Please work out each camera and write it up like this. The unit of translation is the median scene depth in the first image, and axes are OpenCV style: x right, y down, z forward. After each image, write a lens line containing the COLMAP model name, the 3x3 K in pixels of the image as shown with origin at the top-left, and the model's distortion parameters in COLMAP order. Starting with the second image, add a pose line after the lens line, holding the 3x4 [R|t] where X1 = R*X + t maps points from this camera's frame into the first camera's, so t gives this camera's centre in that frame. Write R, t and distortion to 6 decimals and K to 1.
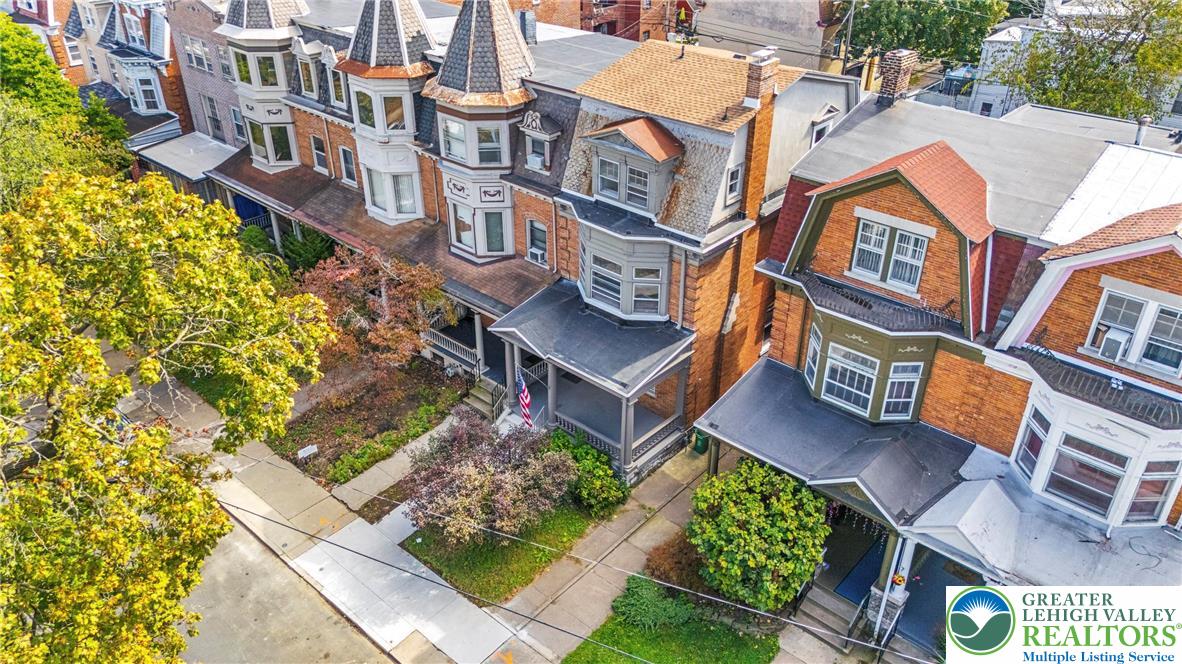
lens RADIAL K [[864.8, 0, 593.3], [0, 864.8, 334.8], [0, 0, 1]] dist [0.079718, -0.073342]
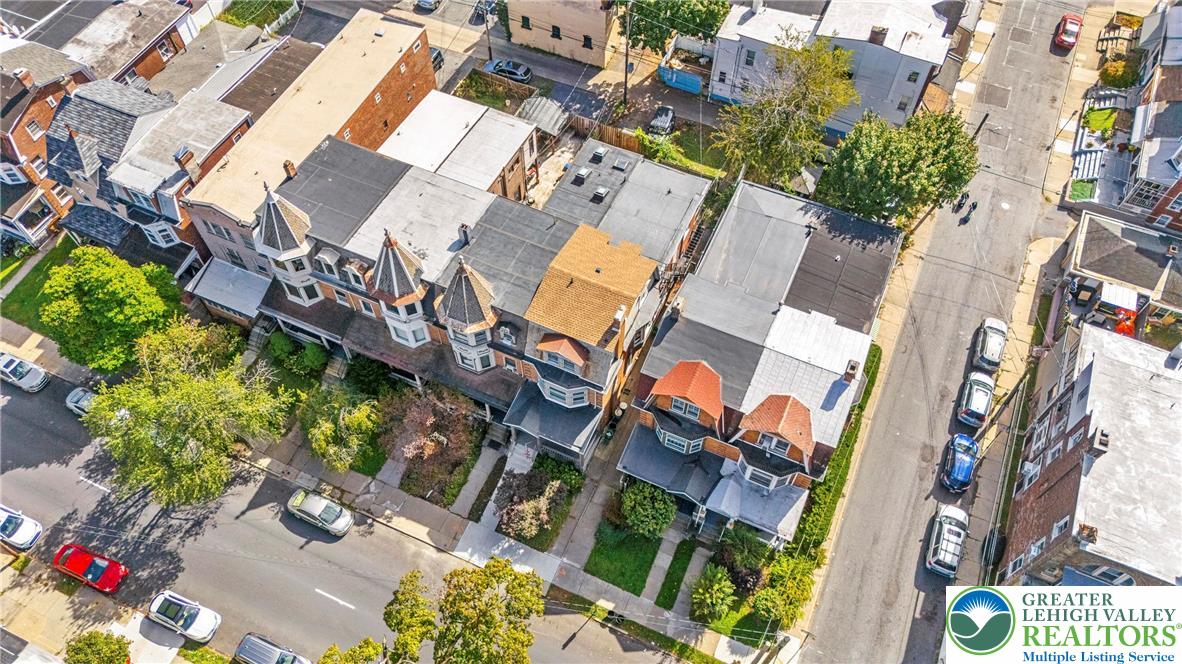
lens RADIAL K [[864.8, 0, 593.3], [0, 864.8, 334.8], [0, 0, 1]] dist [0.079718, -0.073342]
pose [[0.953513, -0.254263, 0.161751, -0.199847], [0.155112, 0.874289, 0.459954, -1.115857], [-0.258367, -0.413483, 0.873086, -0.767220]]
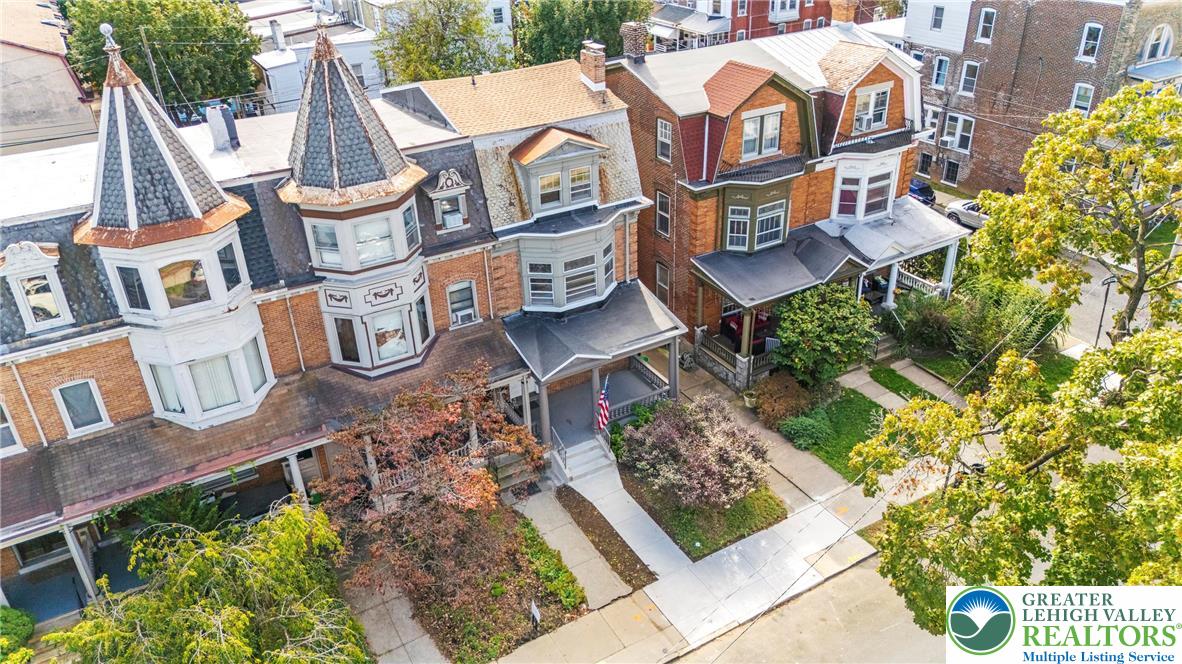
lens RADIAL K [[864.8, 0, 593.3], [0, 864.8, 334.8], [0, 0, 1]] dist [0.079718, -0.073342]
pose [[0.308984, -0.477985, 0.822228, -0.896846], [0.516022, 0.810470, 0.277235, -0.293673], [-0.798906, 0.338627, 0.497073, 0.461281]]
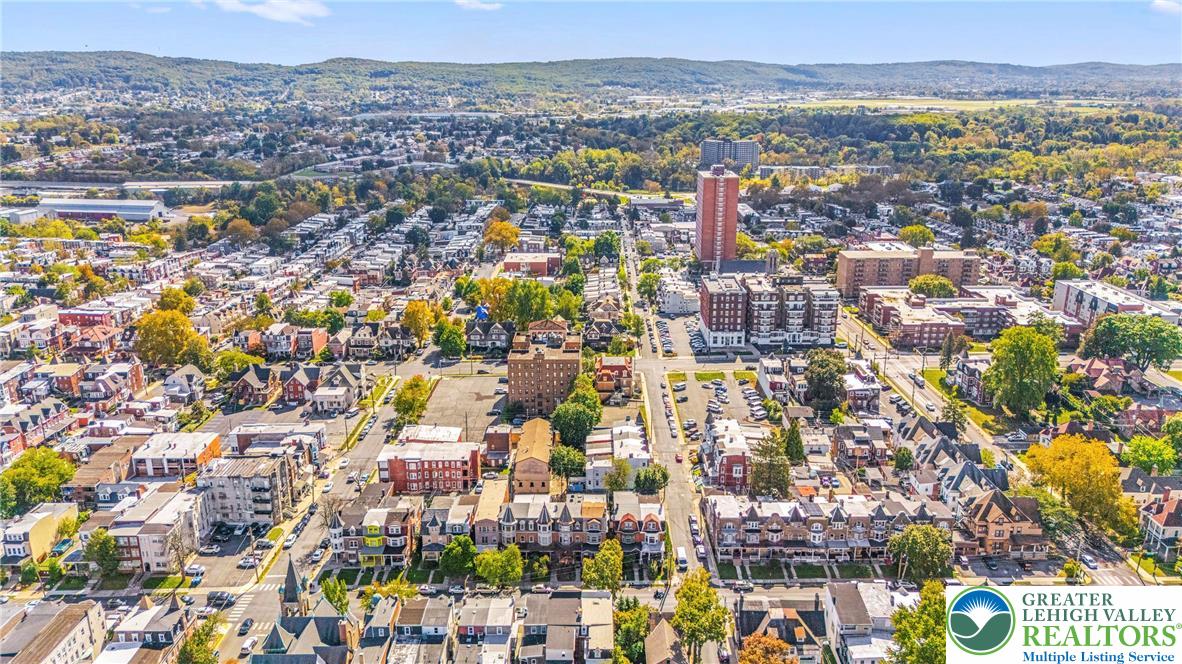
lens RADIAL K [[864.8, 0, 593.3], [0, 864.8, 334.8], [0, 0, 1]] dist [0.079718, -0.073342]
pose [[0.747779, -0.197862, 0.633780, -4.427488], [0.346140, 0.930755, -0.117825, -0.835327], [-0.566581, 0.307484, 0.764487, -5.339823]]
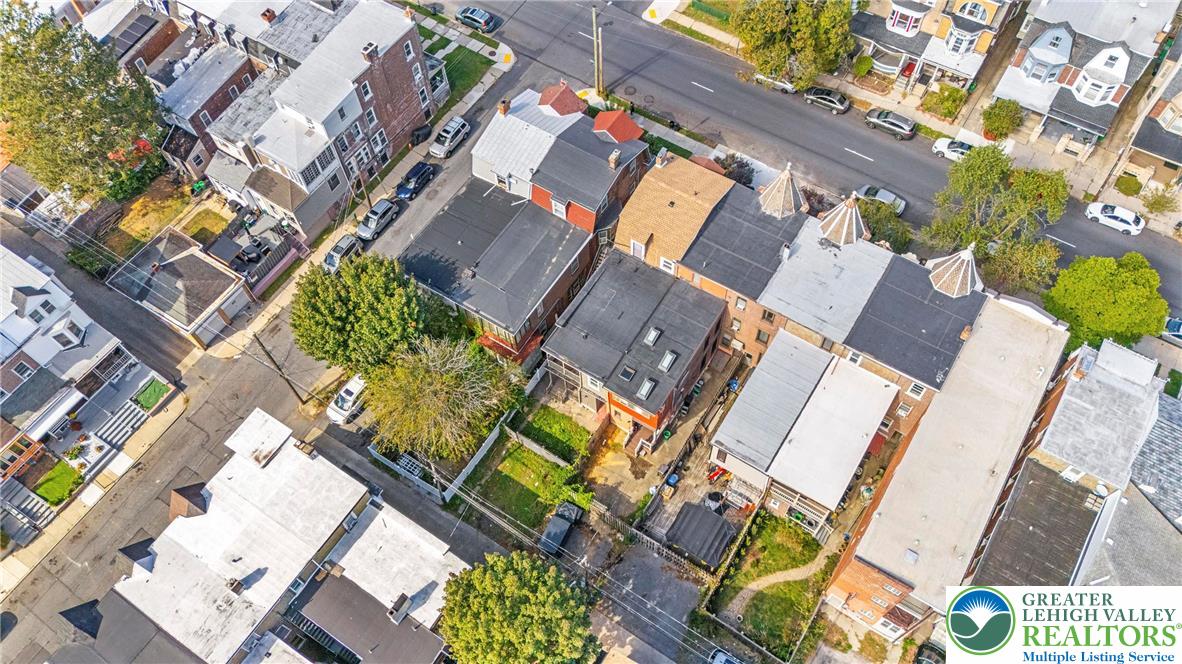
lens RADIAL K [[864.8, 0, 593.3], [0, 864.8, 334.8], [0, 0, 1]] dist [0.079718, -0.073342]
pose [[-0.987050, 0.148626, -0.060349, 0.586628], [-0.061304, -0.001848, 0.998117, -2.712391], [0.148234, 0.988892, 0.010936, 1.335796]]
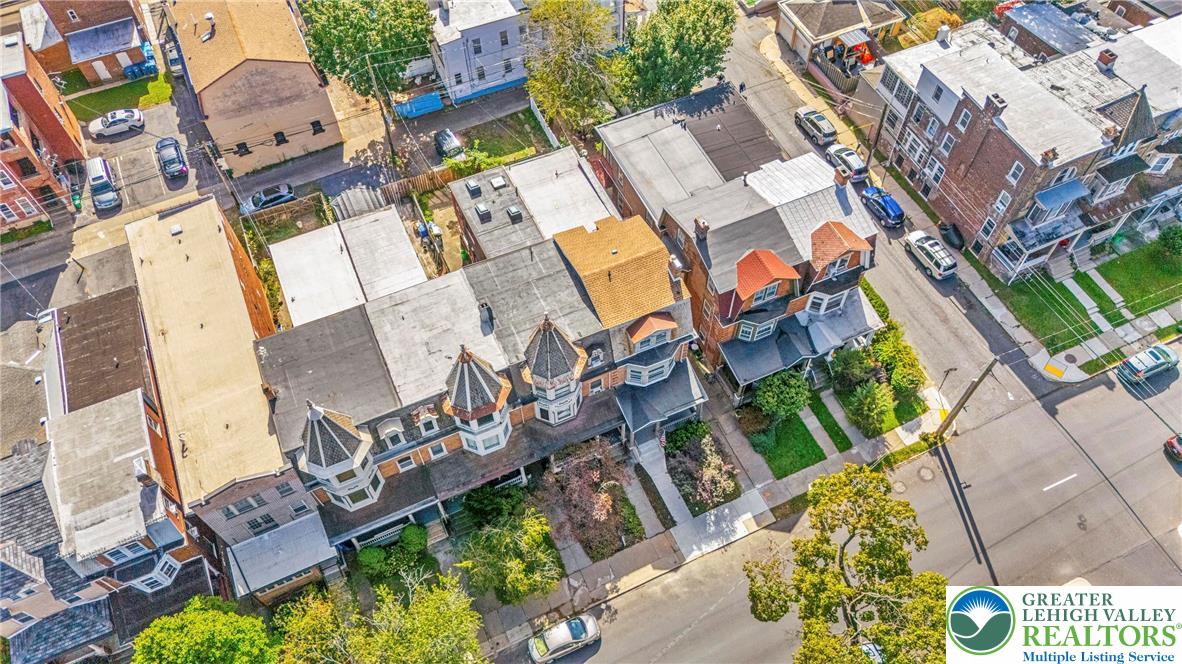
lens RADIAL K [[864.8, 0, 593.3], [0, 864.8, 334.8], [0, 0, 1]] dist [0.079718, -0.073342]
pose [[0.401943, -0.771824, 0.492676, -1.007132], [0.480279, 0.635806, 0.604222, -1.461622], [-0.779599, -0.006241, 0.626248, -0.209710]]
